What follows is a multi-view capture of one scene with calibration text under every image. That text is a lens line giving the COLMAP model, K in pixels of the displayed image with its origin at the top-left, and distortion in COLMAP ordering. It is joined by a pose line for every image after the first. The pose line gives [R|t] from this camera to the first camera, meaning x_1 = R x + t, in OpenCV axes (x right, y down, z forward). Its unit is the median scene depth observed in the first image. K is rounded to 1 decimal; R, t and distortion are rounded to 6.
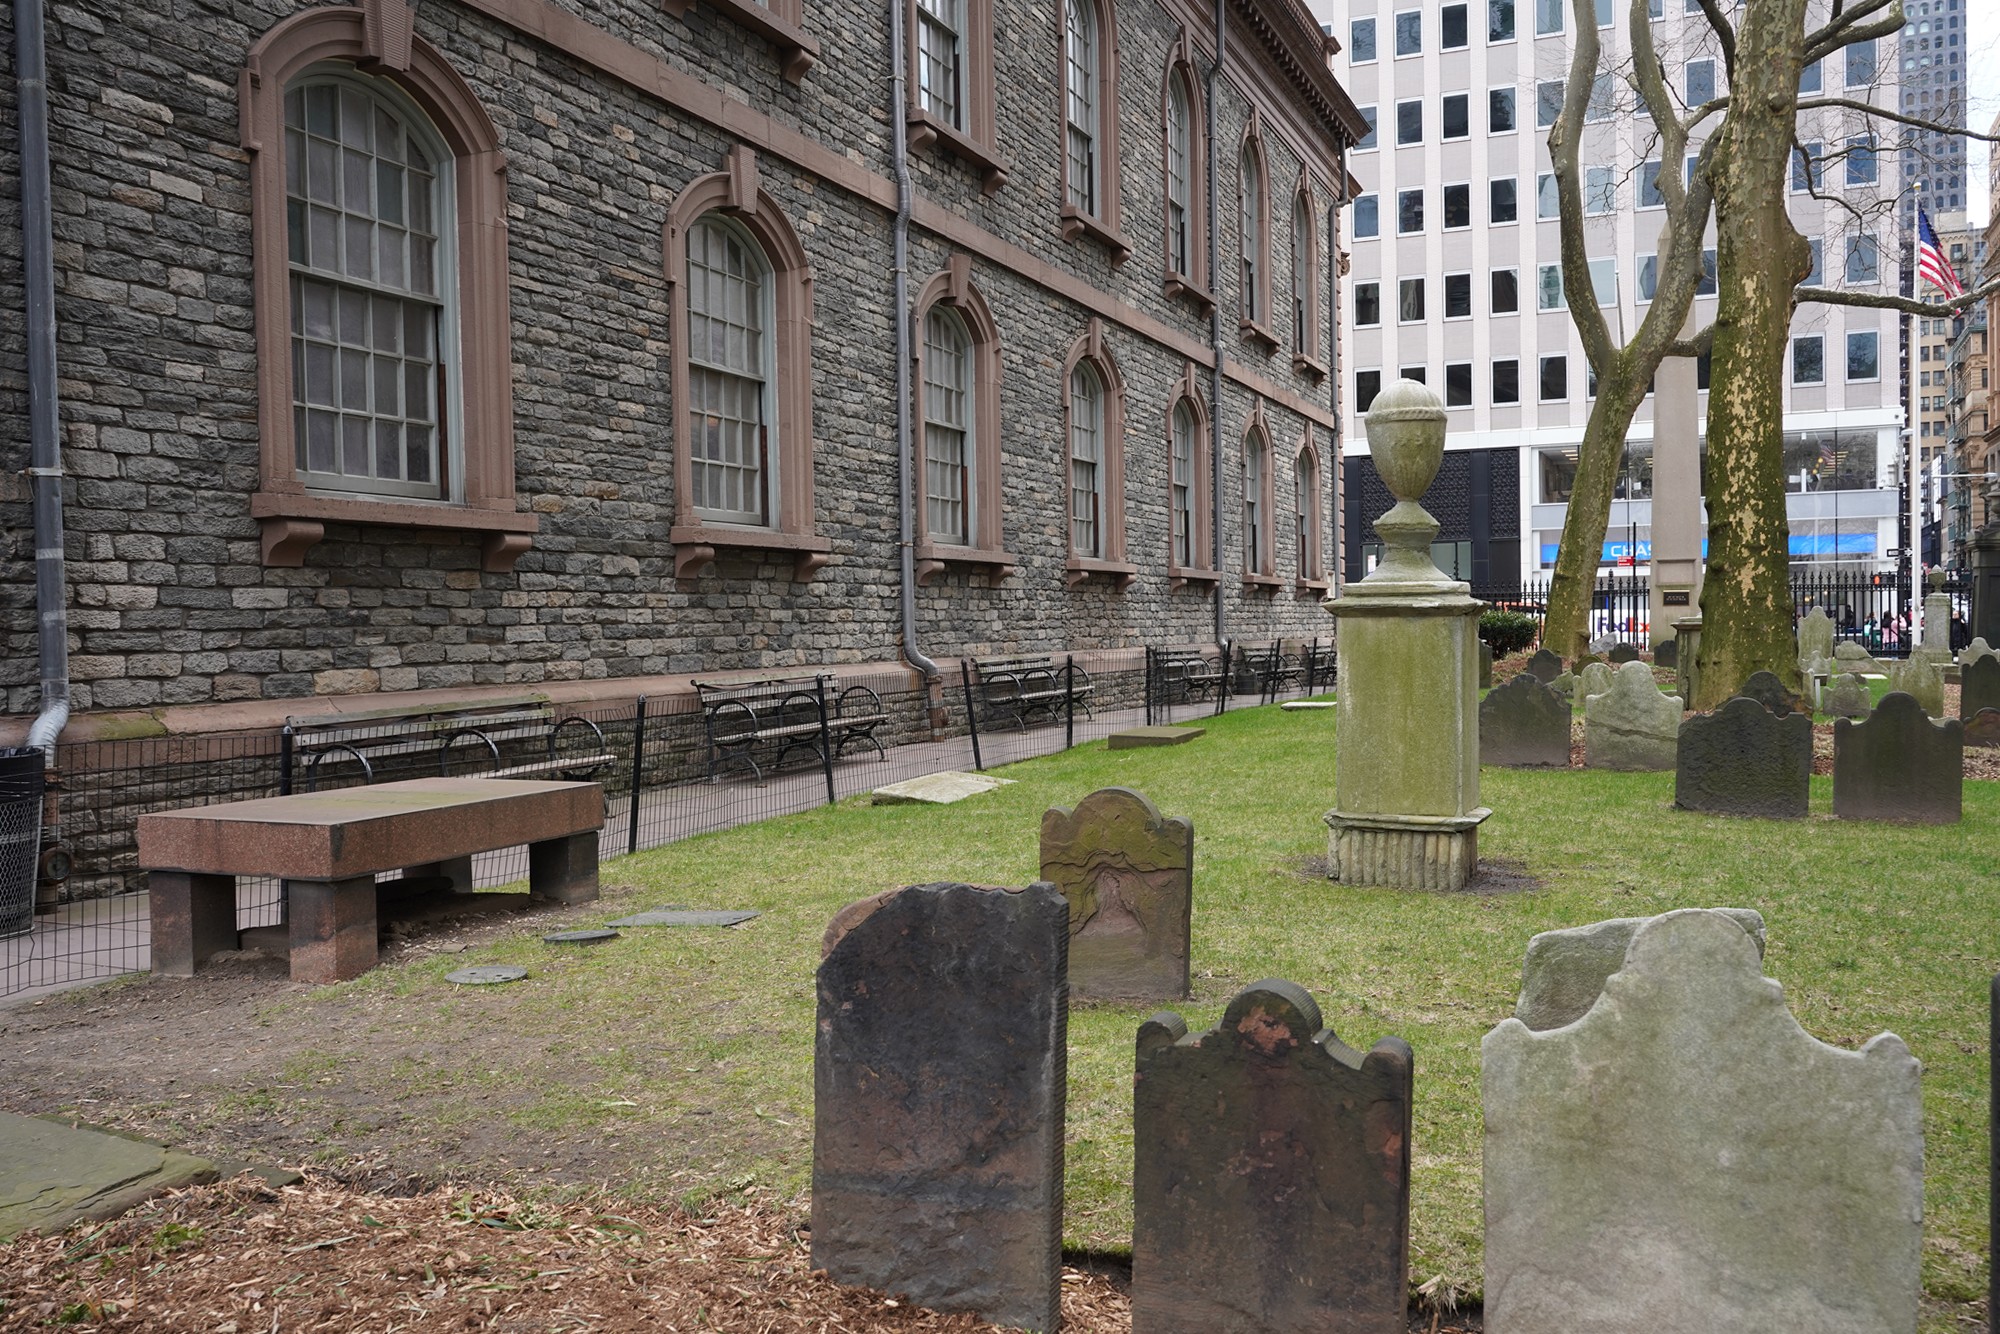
lens RADIAL K [[1708.5, 0, 1005.2], [0, 1708.5, 665.8], [0, 0, 1]] dist [0.055453, 0.002478]
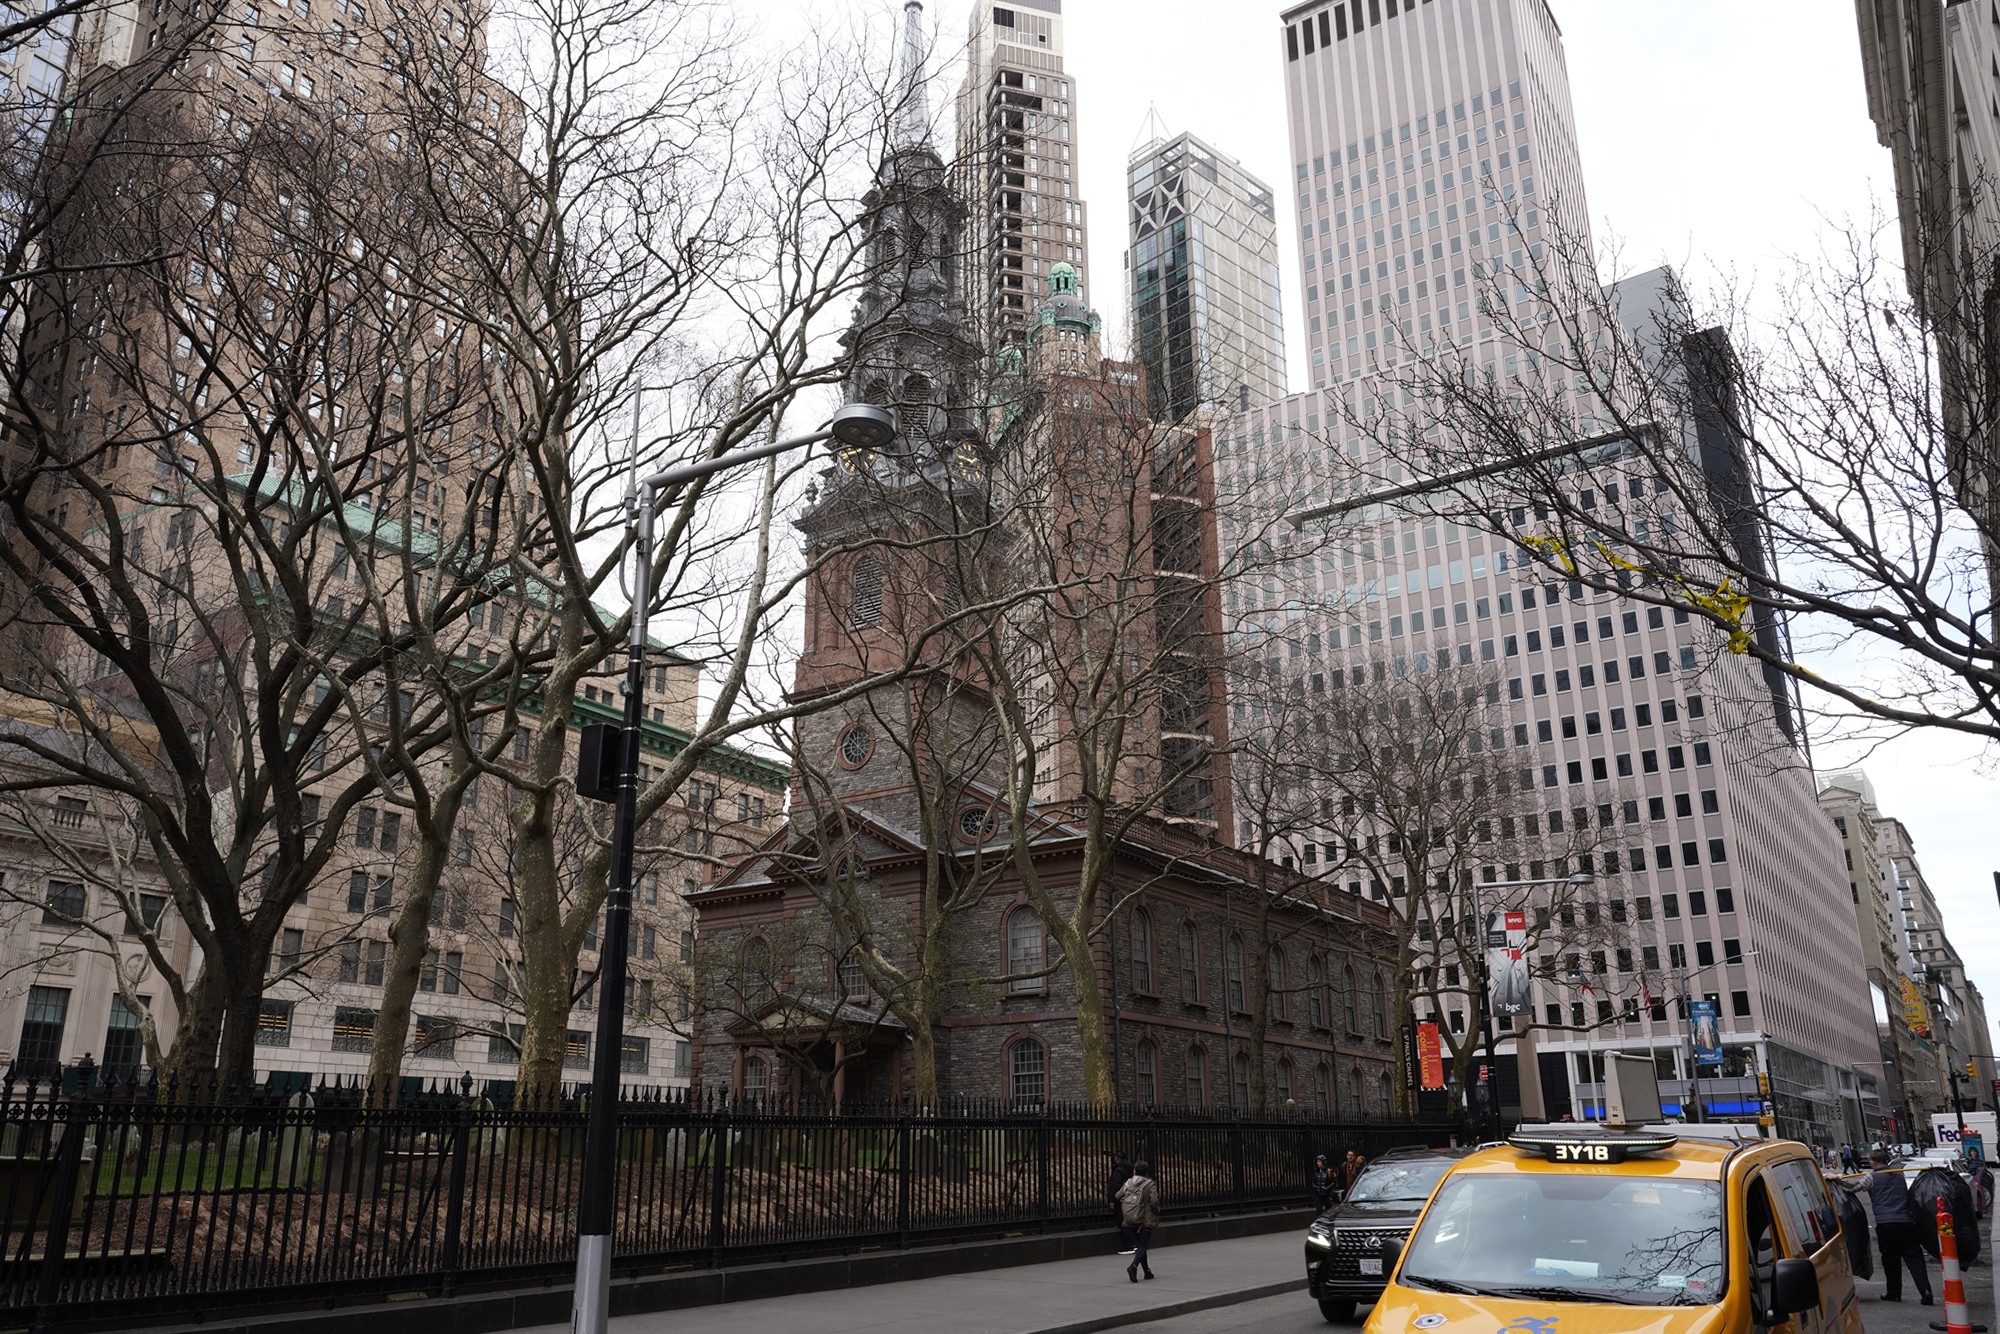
lens RADIAL K [[1526.6, 0, 997.8], [0, 1526.6, 666.8], [0, 0, 1]] dist [0.004748, 0.001365]
pose [[0.978087, -0.058705, -0.199750, 0.138154], [-0.012115, 0.941750, -0.336095, 0.117768], [0.207845, 0.331150, 0.920402, -2.123702]]
